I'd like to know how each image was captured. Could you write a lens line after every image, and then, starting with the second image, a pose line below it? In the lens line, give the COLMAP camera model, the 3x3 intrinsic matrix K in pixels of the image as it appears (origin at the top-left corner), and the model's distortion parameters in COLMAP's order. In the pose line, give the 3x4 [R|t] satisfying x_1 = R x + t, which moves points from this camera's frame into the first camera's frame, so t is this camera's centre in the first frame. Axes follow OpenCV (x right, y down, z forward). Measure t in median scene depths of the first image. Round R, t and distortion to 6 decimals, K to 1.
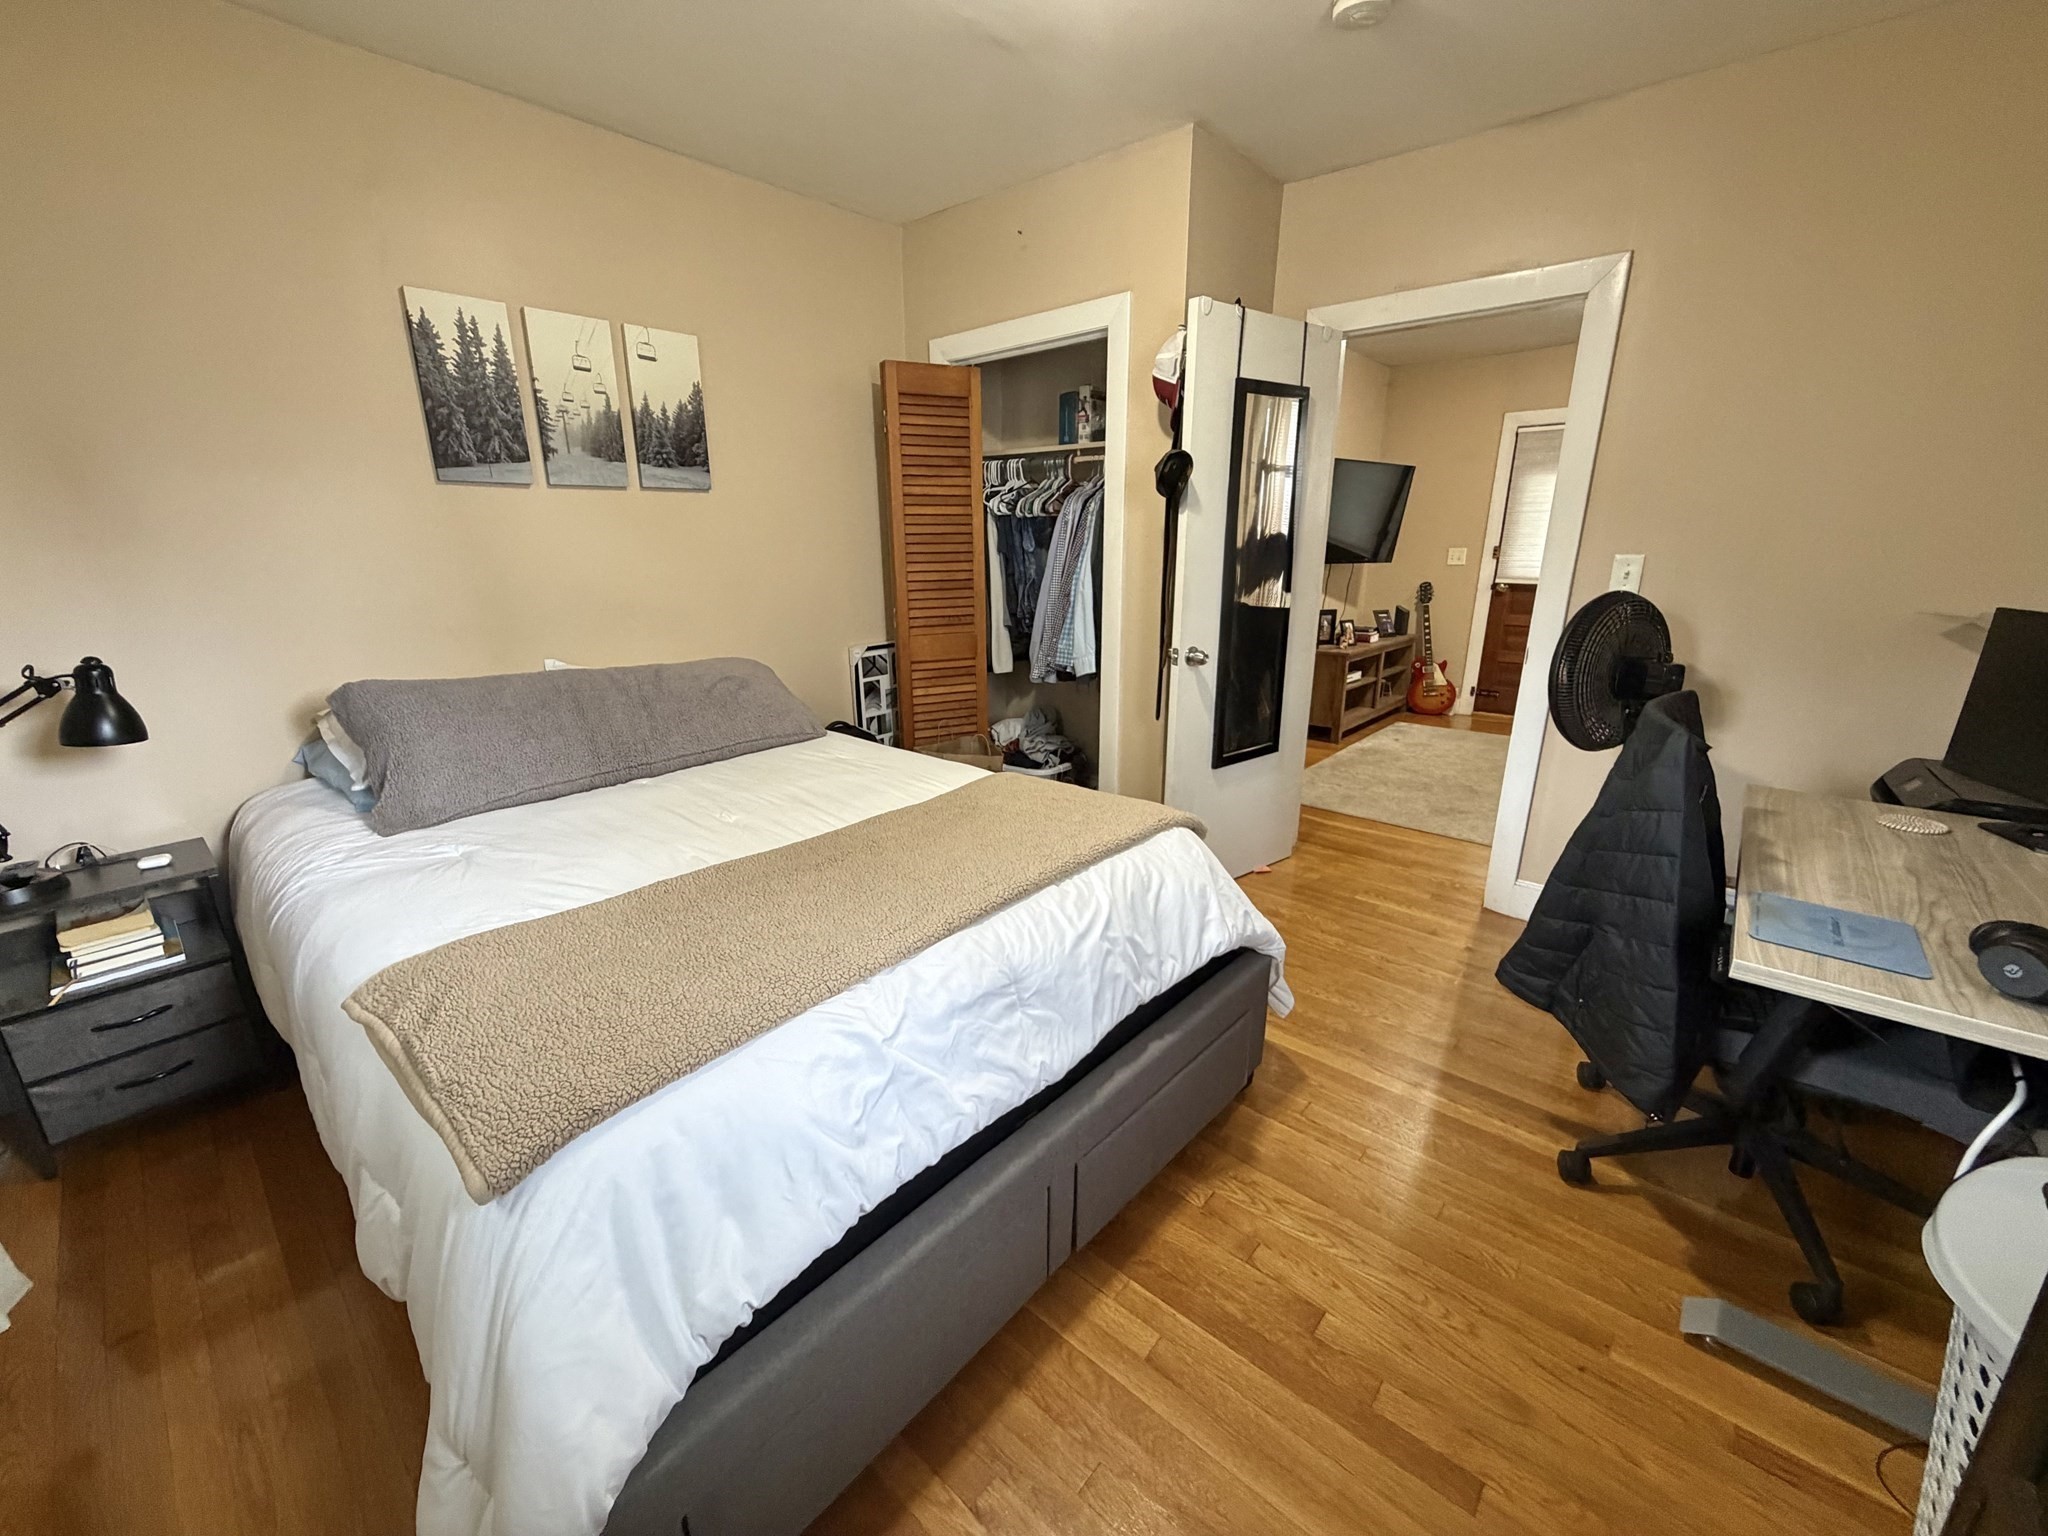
lens RADIAL K [[815.9, 0, 1022.1], [0, 815.9, 775.5], [0, 0, 1]] dist [0.002066, -0.000927]
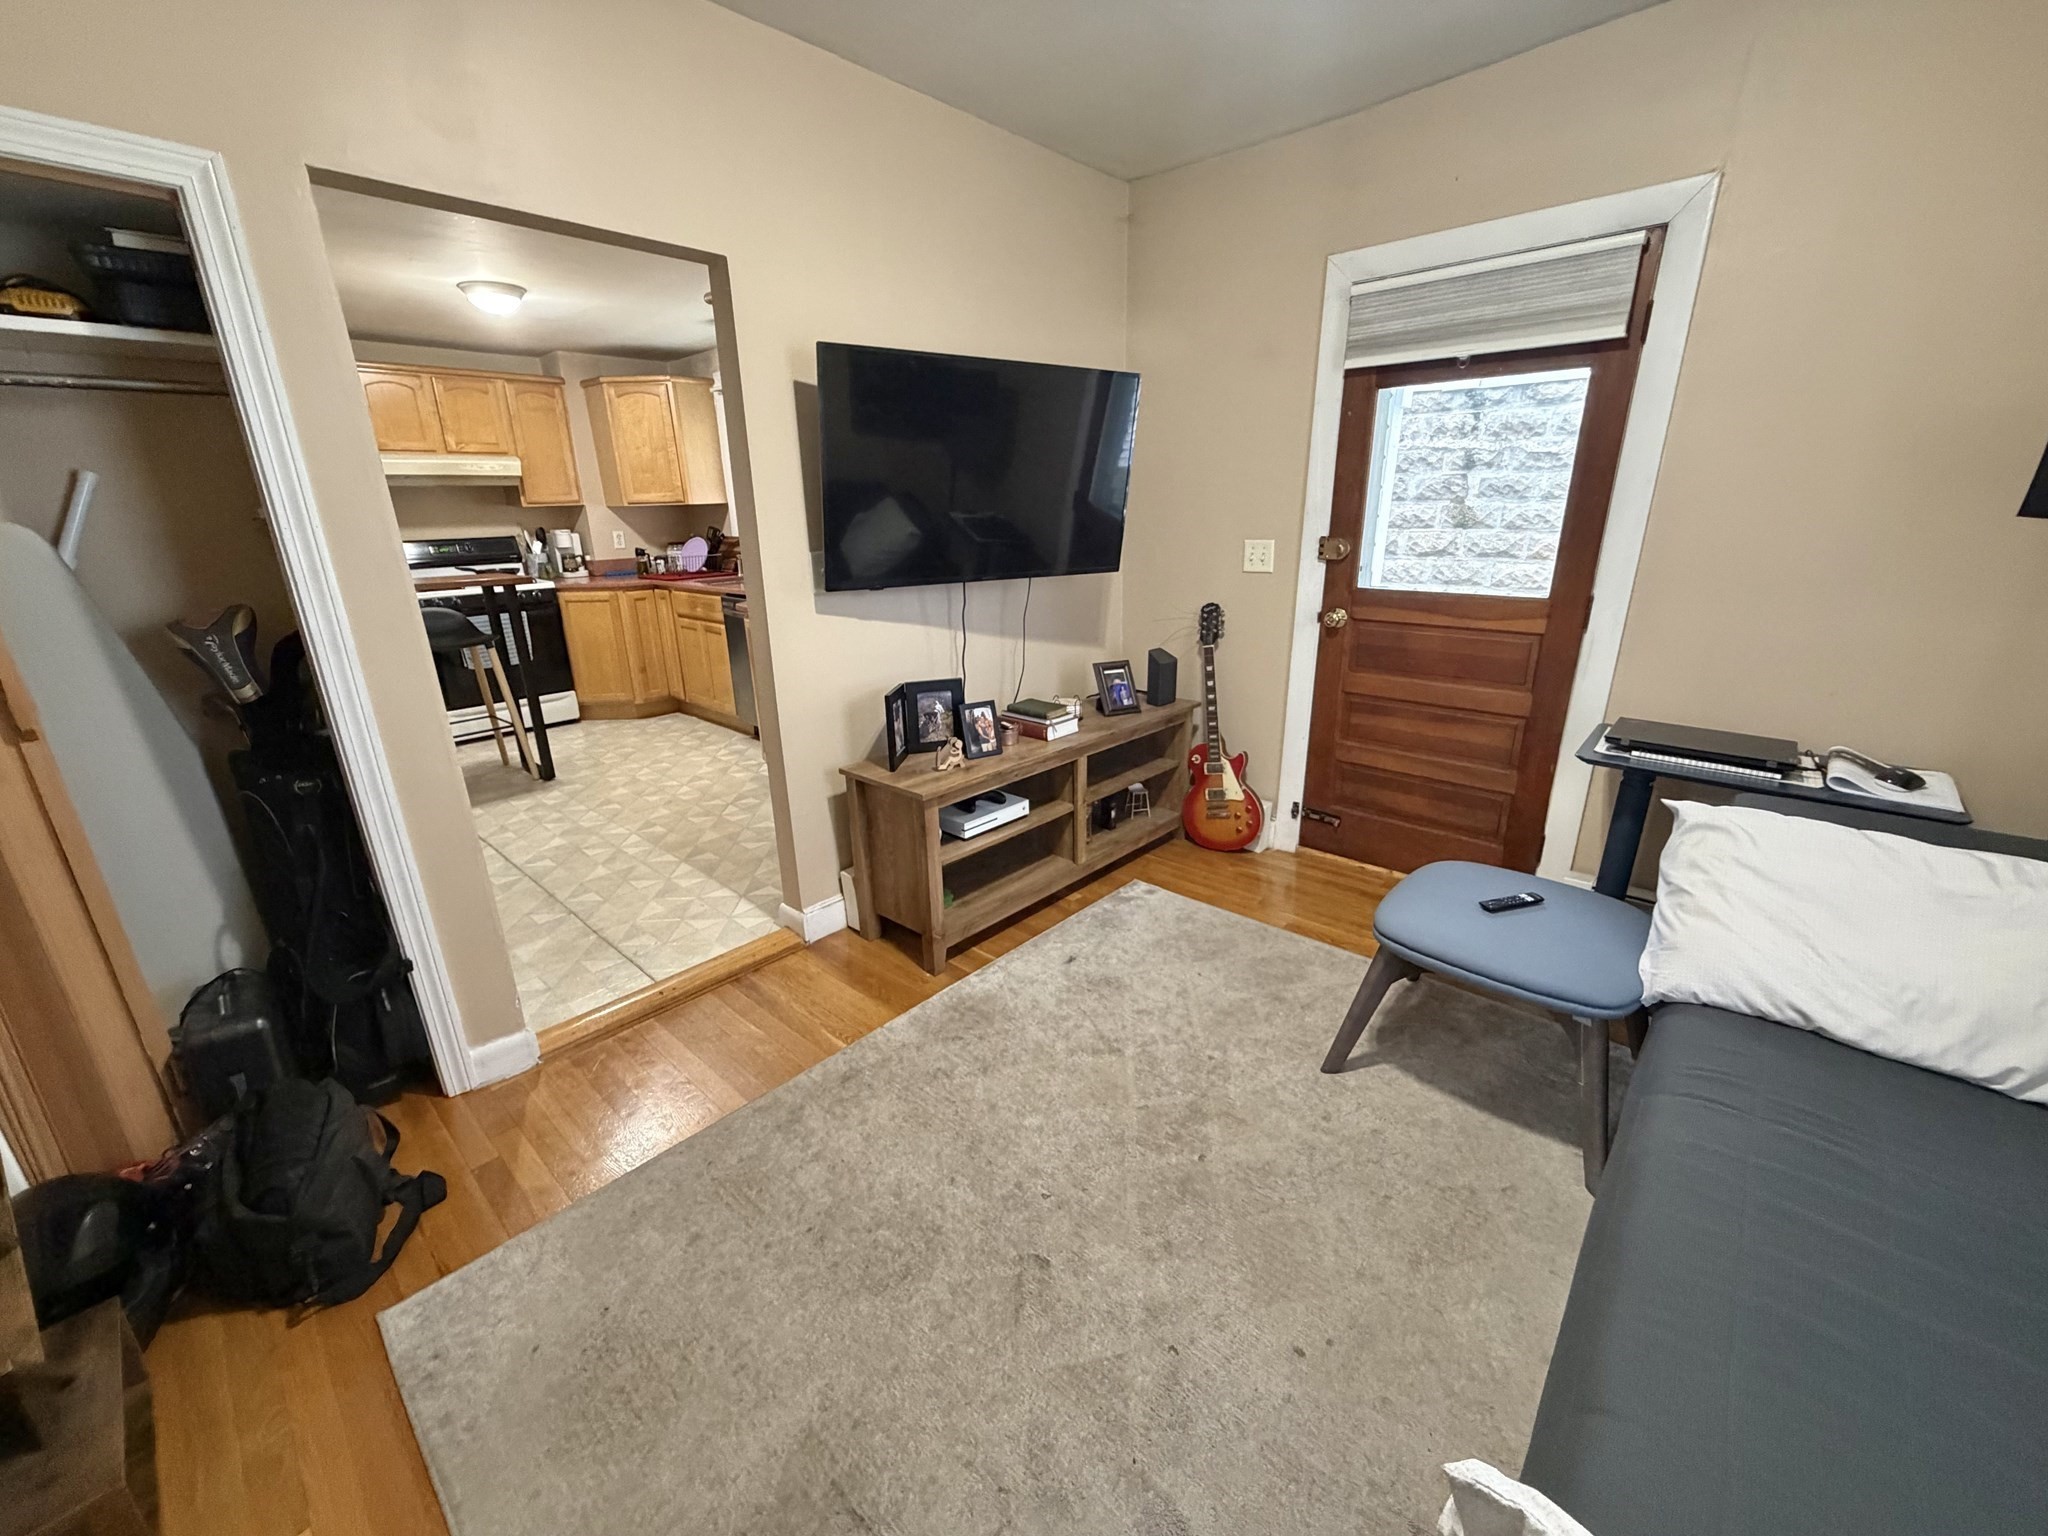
lens RADIAL K [[815.9, 0, 1024.4], [0, 815.9, 770.3], [0, 0, 1]] dist [0.002066, -0.000927]
pose [[0.999483, -0.003921, -0.031902, 0.393799], [0.005006, 0.999409, 0.034023, -0.148422], [0.031750, -0.034165, 0.998912, 0.467397]]
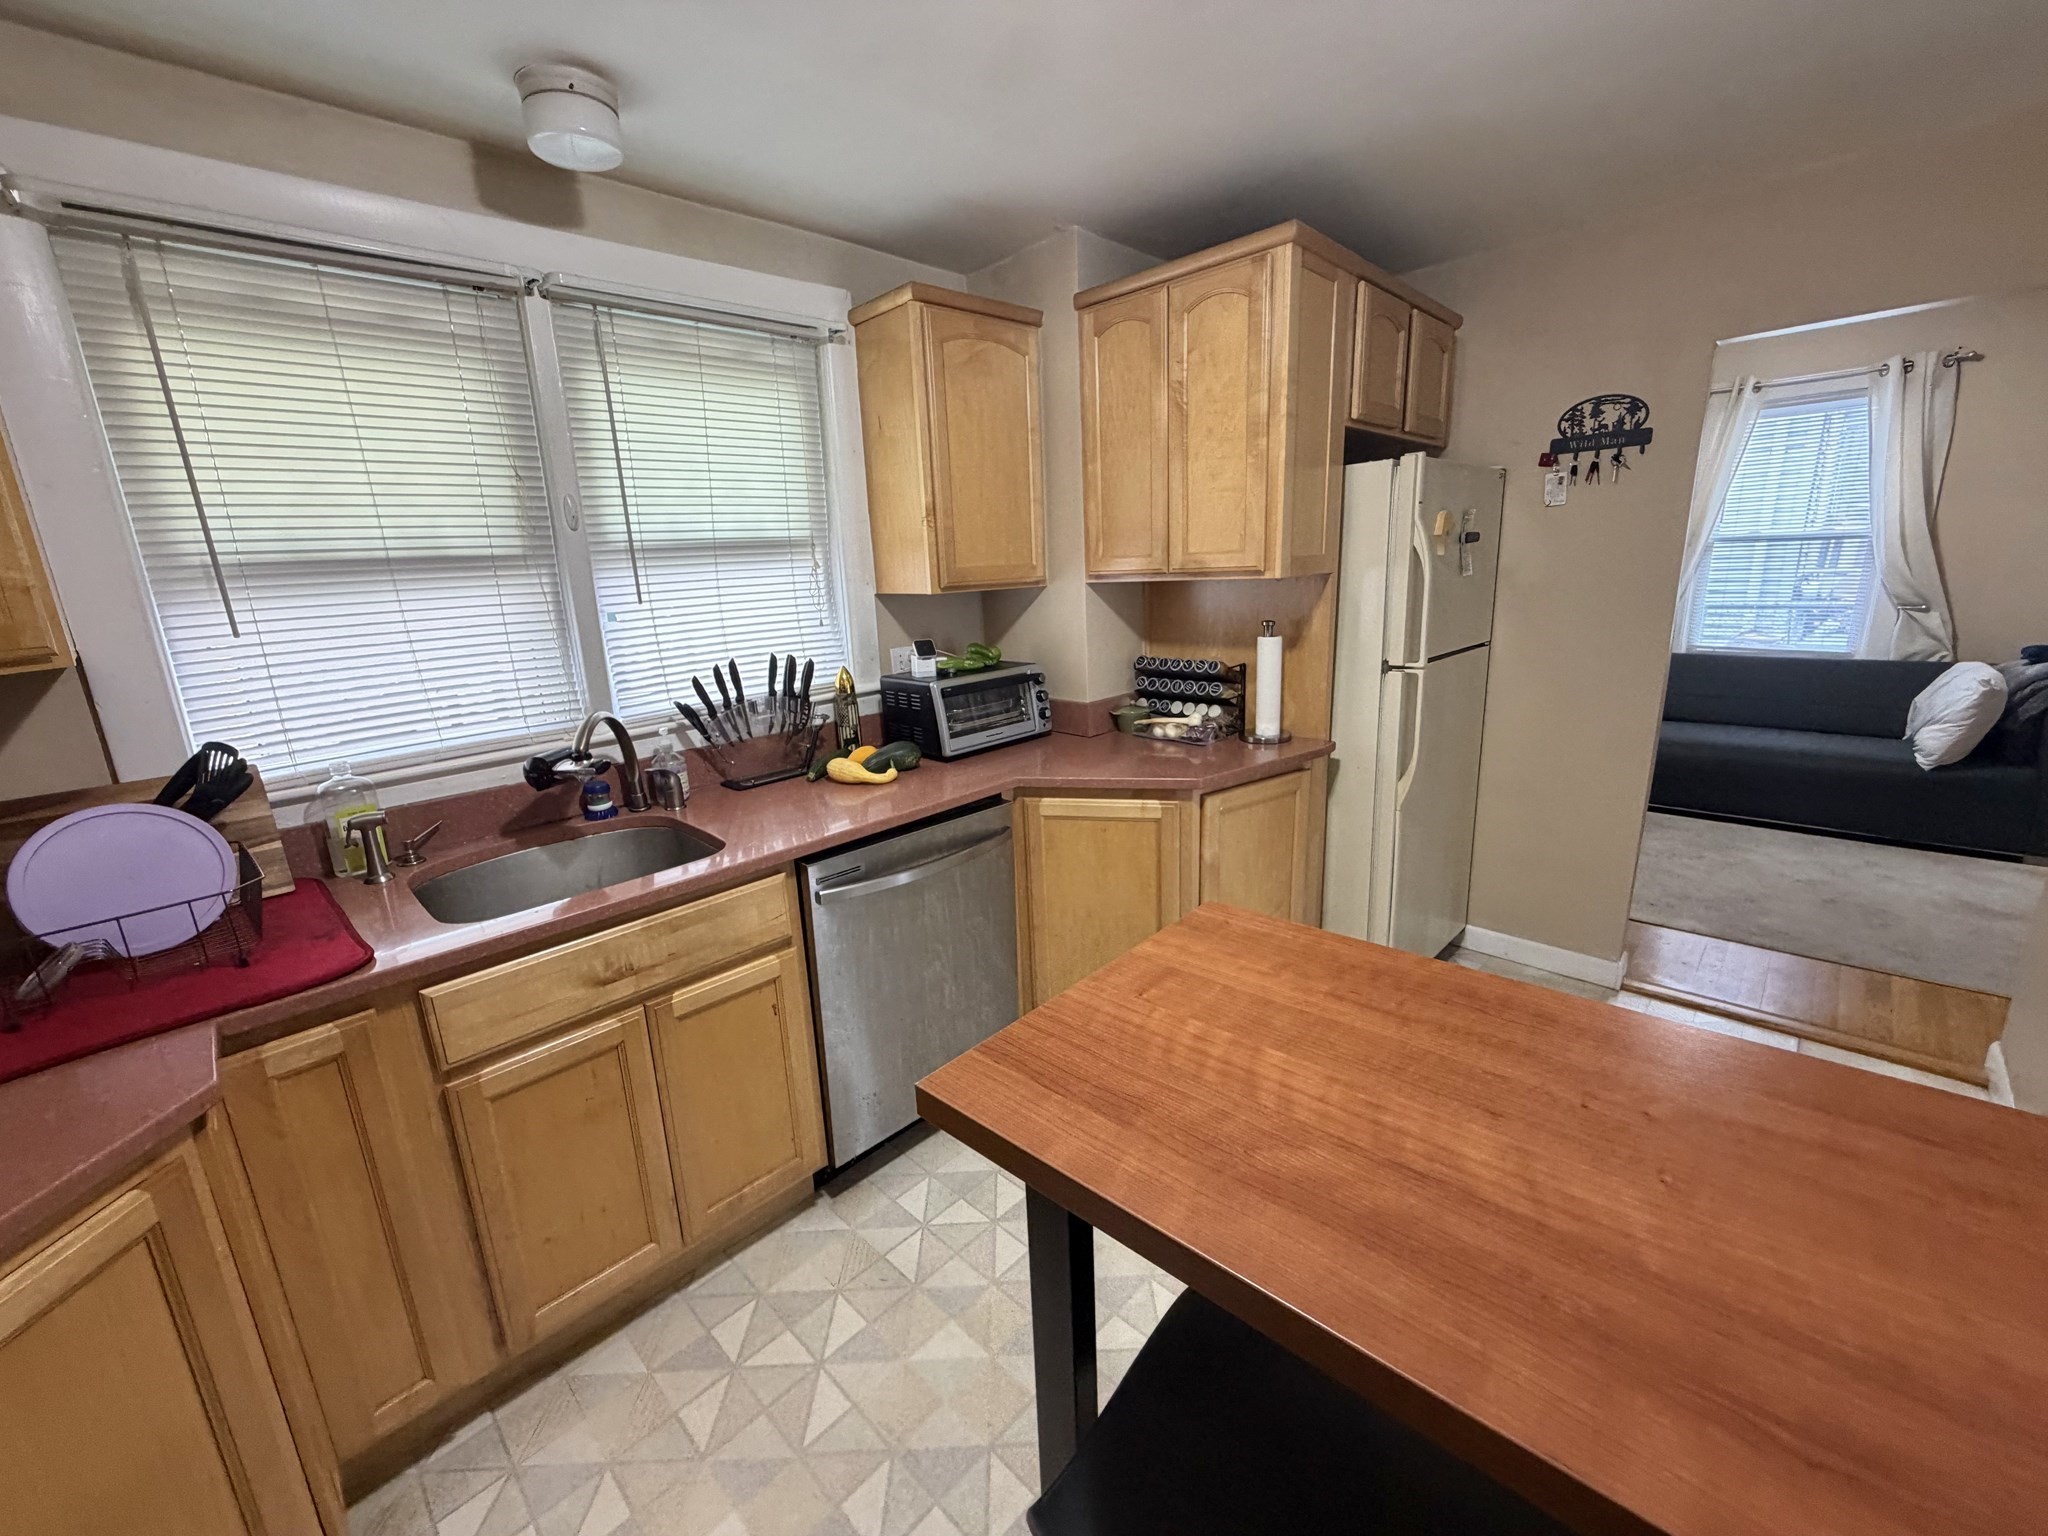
lens RADIAL K [[815.9, 0, 1013.3], [0, 815.9, 763.4], [0, 0, 1]] dist [0.002066, -0.000927]
pose [[0.070549, -0.236205, 0.969139, -0.176023], [0.325126, 0.923949, 0.201524, -0.354296], [-0.943036, 0.300875, 0.141980, 1.122229]]
